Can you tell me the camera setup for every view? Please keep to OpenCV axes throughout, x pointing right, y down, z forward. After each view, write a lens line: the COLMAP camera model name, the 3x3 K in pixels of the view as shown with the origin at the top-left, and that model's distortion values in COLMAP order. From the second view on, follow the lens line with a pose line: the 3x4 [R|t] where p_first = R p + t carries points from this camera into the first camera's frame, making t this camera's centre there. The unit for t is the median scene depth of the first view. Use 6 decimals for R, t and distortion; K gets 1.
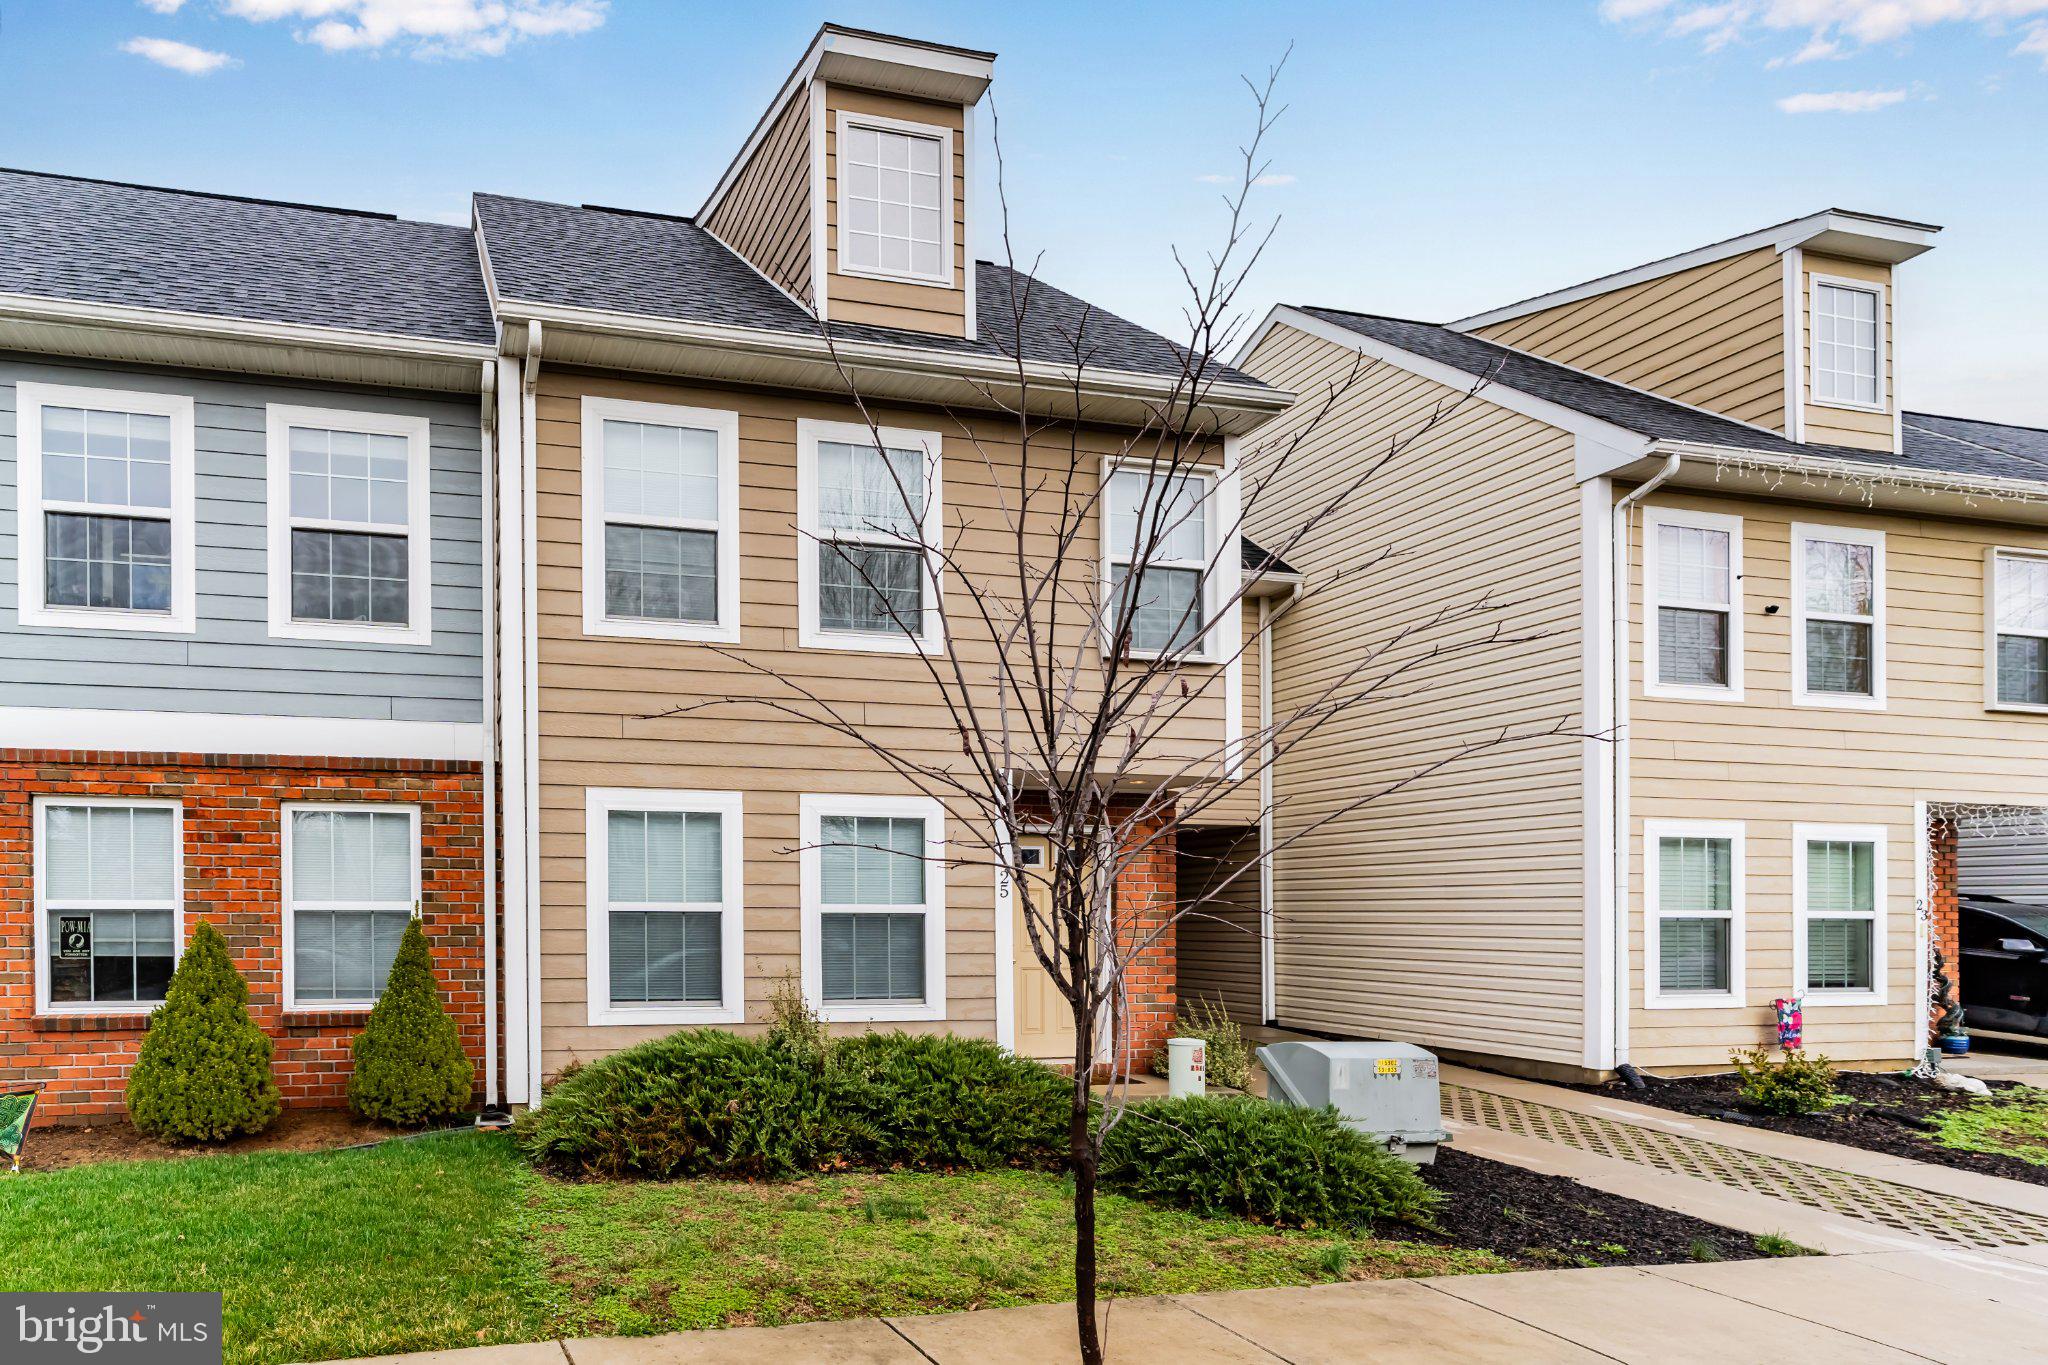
lens RADIAL K [[1062.8, 0, 1015.6], [0, 1062.8, 672.0], [0, 0, 1]] dist [-0.003663, 0.000038]
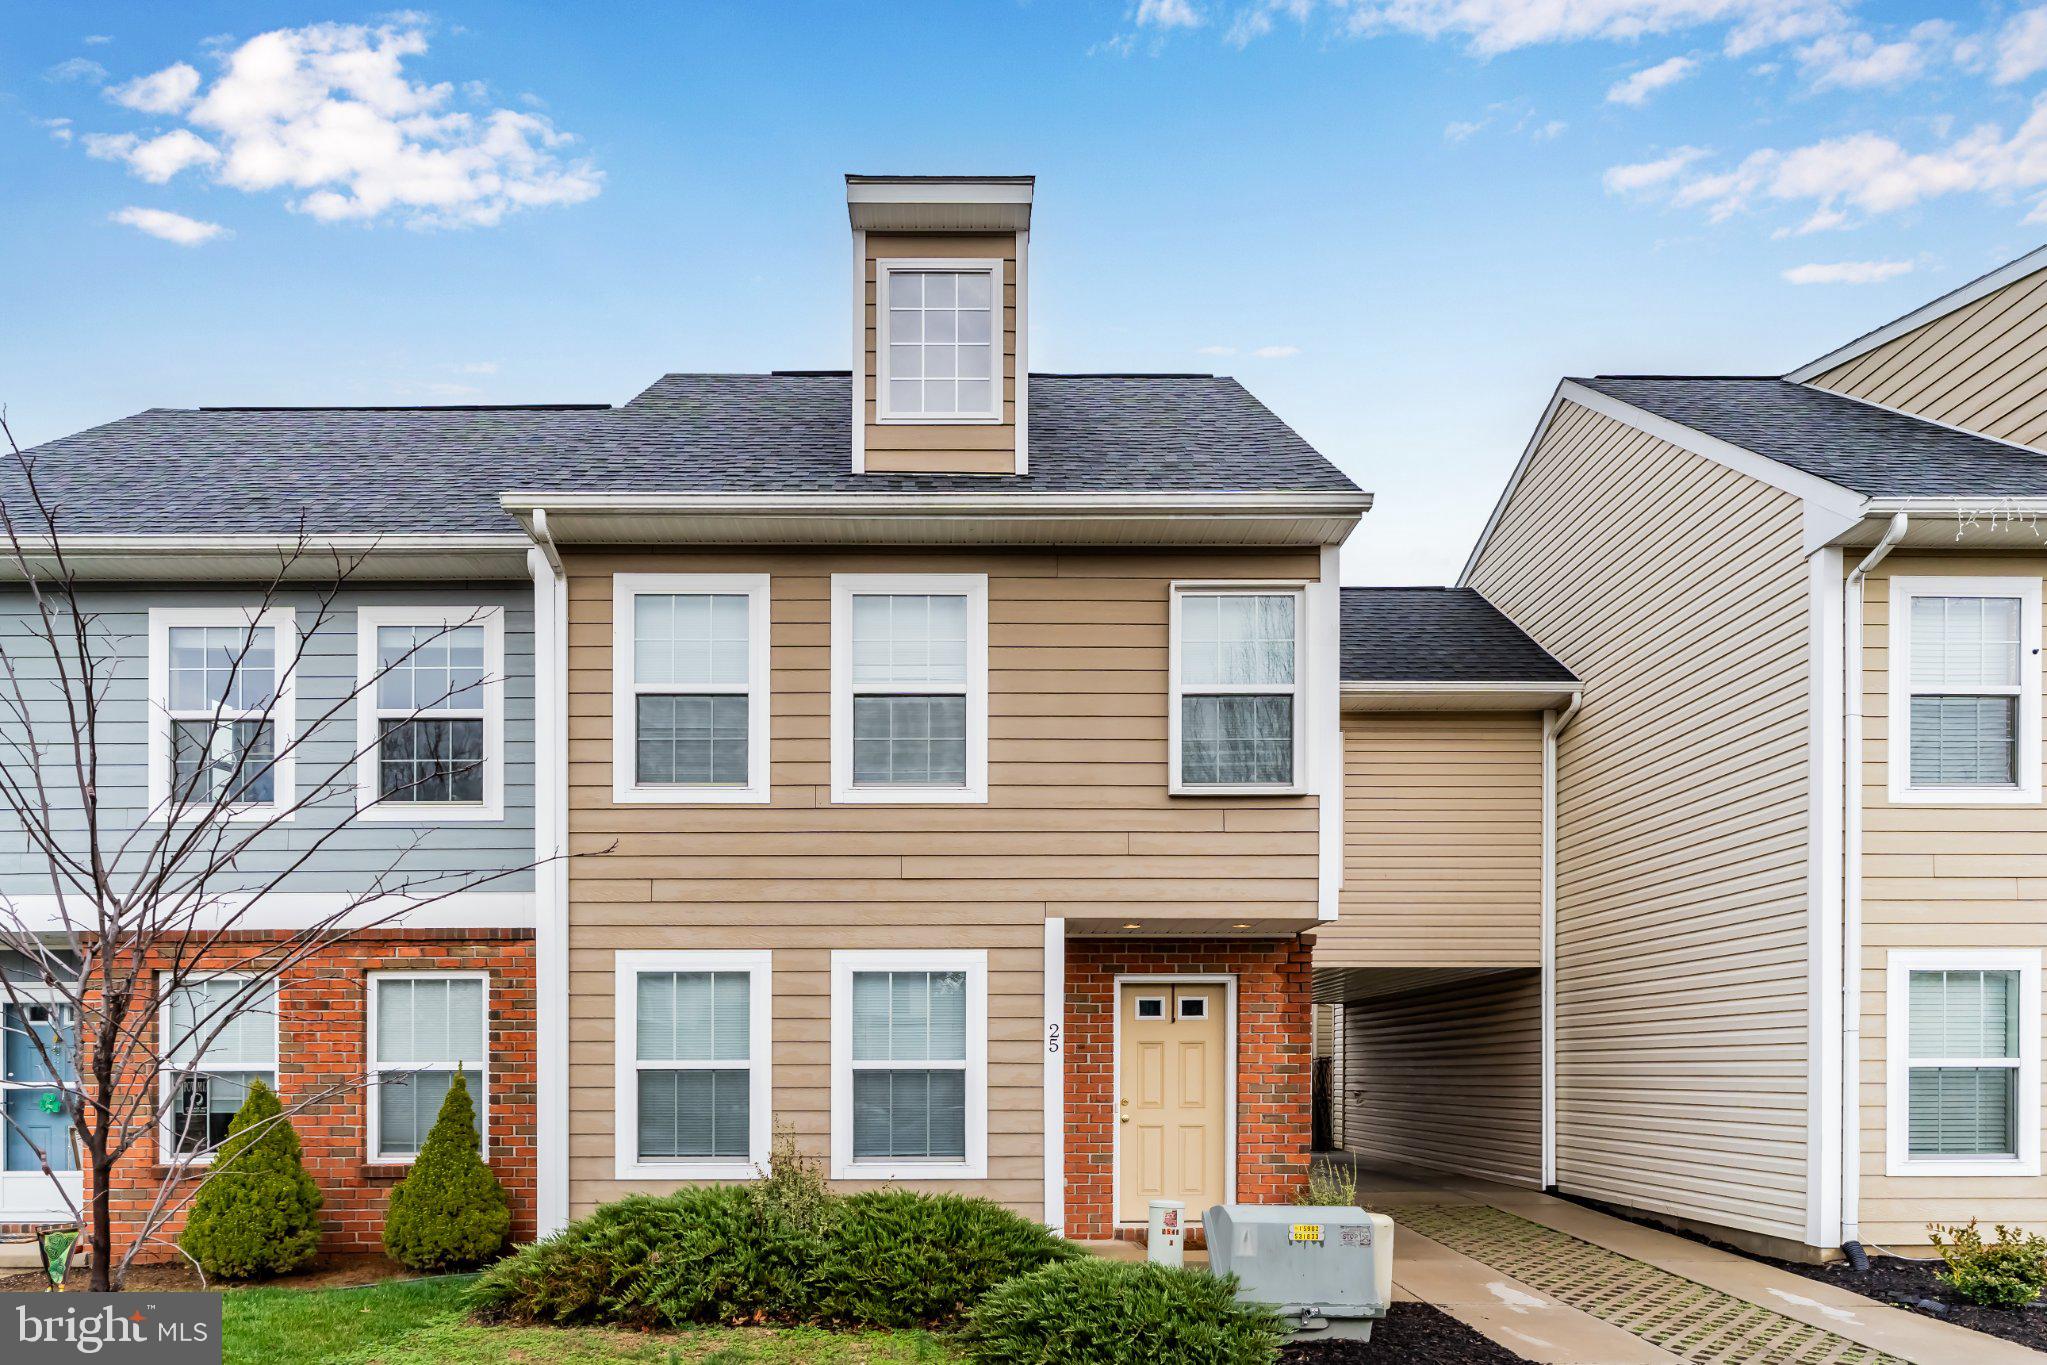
lens RADIAL K [[1116.1, 0, 1025.1], [0, 1116.1, 811.4], [0, 0, 1]] dist [-0.002629, -0.000041]
pose [[0.979602, -0.052572, -0.193949, 0.186430], [0.051936, 0.998615, -0.008368, 0.002577], [0.194120, -0.001876, 0.980976, 0.005918]]
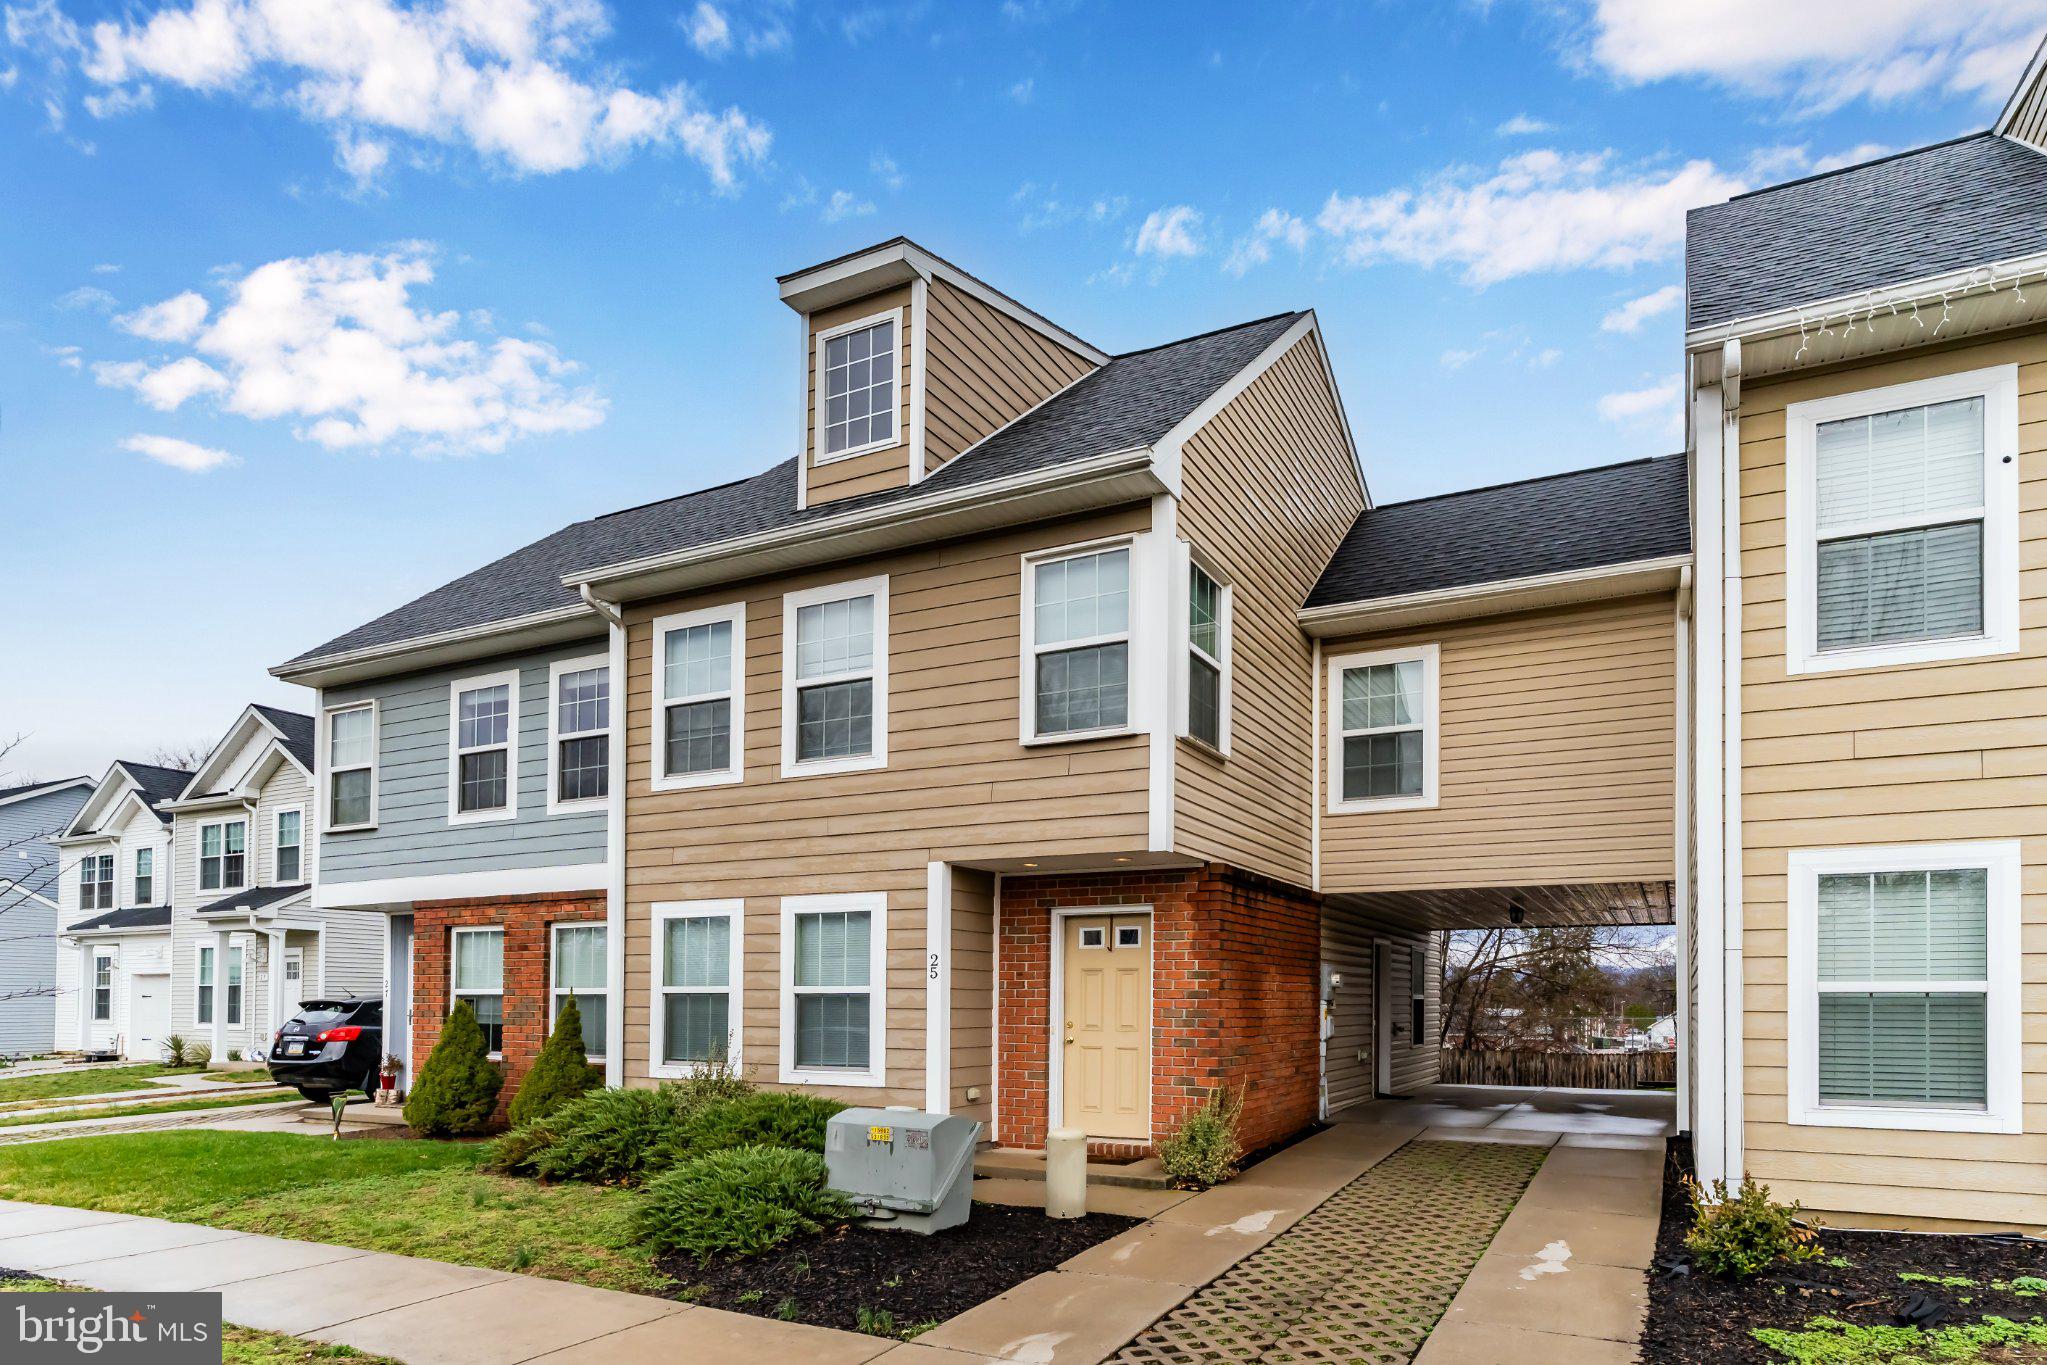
lens RADIAL K [[1072.0, 0, 1026.5], [0, 1072.0, 707.9], [0, 0, 1]] dist [-0.001948, -0.000314]
pose [[0.797512, -0.162220, -0.581085, 0.790551], [0.137419, 0.986698, -0.086853, 0.044512], [0.587444, -0.010586, 0.809195, 0.155186]]
